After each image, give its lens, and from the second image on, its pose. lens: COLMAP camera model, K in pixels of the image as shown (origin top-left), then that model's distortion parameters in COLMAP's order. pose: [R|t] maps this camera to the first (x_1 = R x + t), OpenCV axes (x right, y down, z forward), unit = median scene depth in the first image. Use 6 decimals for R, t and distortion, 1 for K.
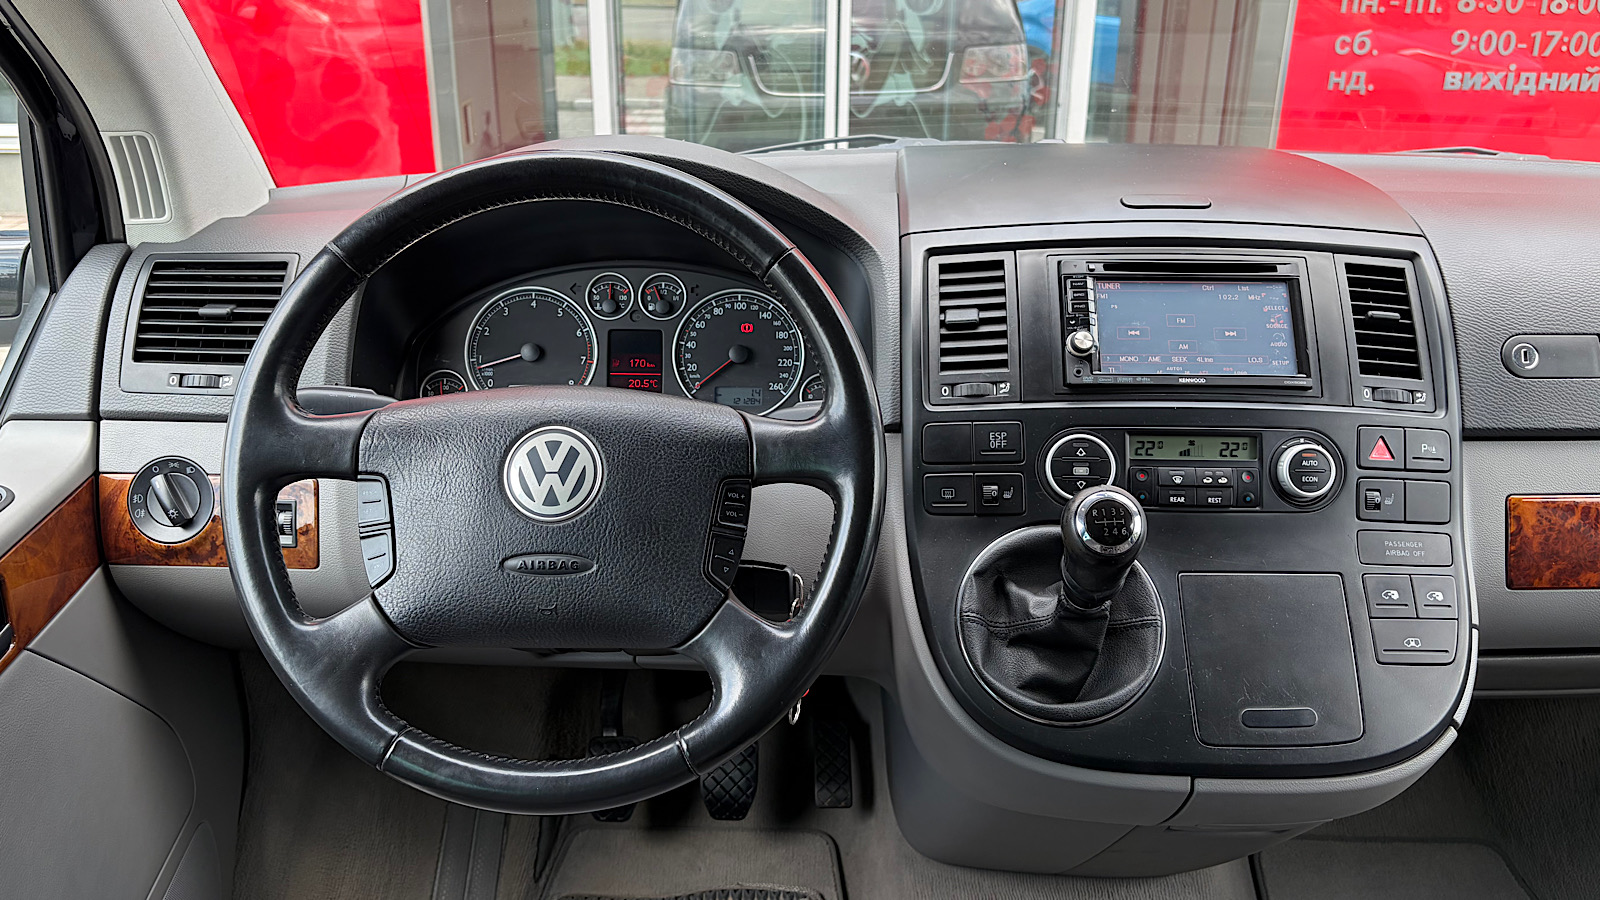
lens RADIAL K [[1203.3, 0, 775.4], [0, 1203.3, 445.8], [0, 0, 1]] dist [0.045894, -0.053586]
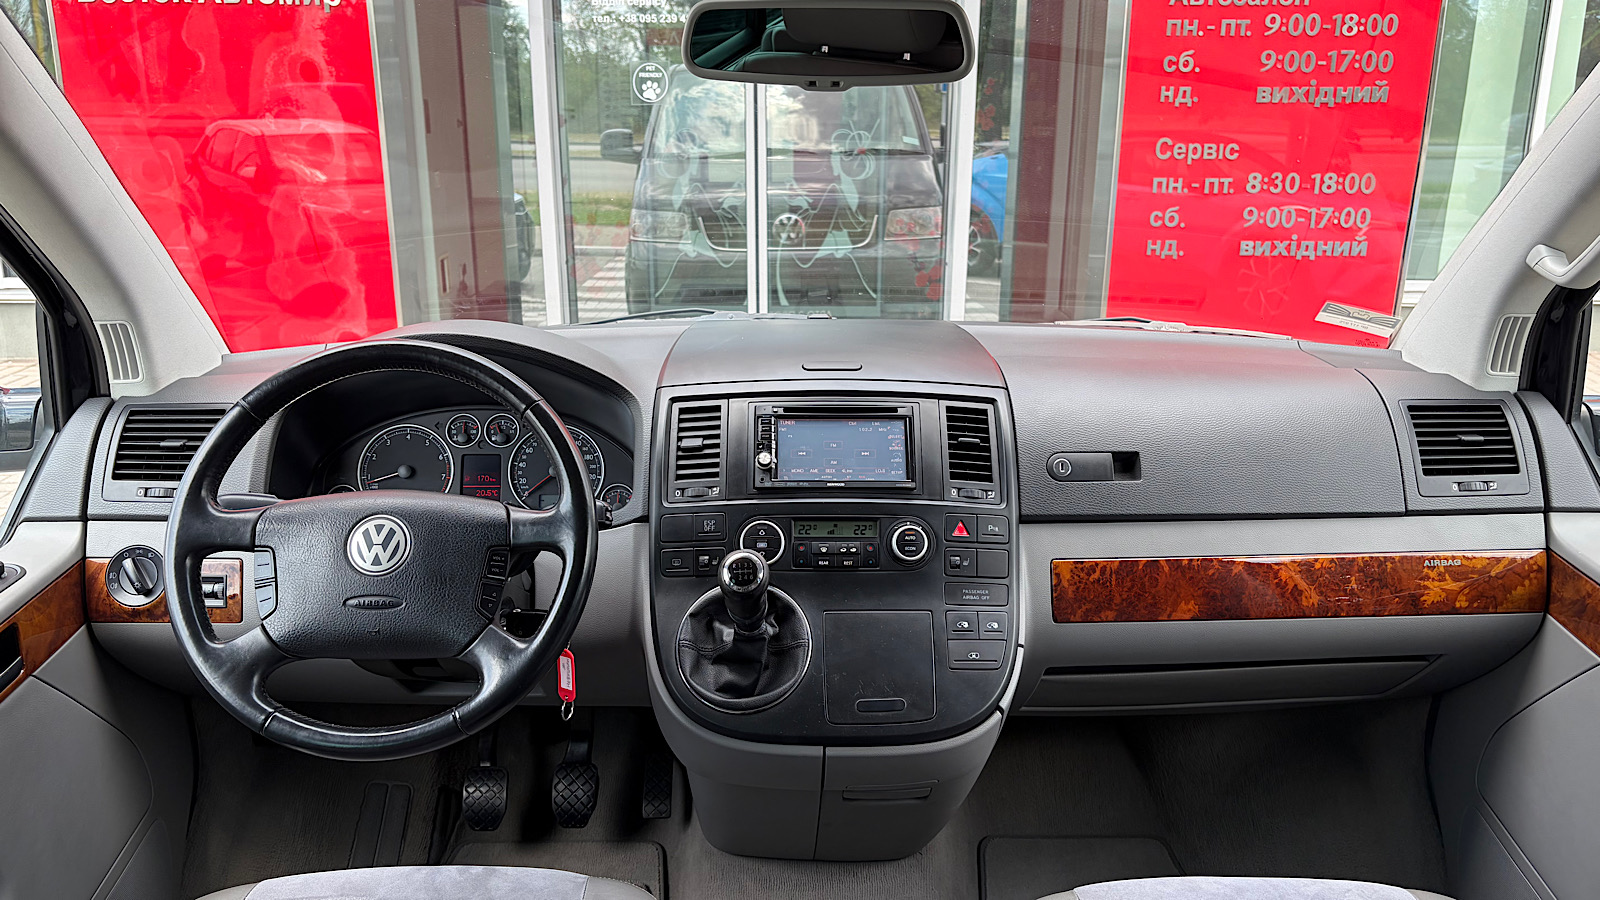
lens RADIAL K [[1191.4, 0, 827.5], [0, 1191.4, 494.4], [0, 0, 1]] dist [0.068294, -0.087852]
pose [[0.999304, -0.010157, 0.035886, 0.269313], [0.012569, 0.997631, -0.067632, 0.056138], [-0.035114, 0.068036, 0.997065, -0.459183]]
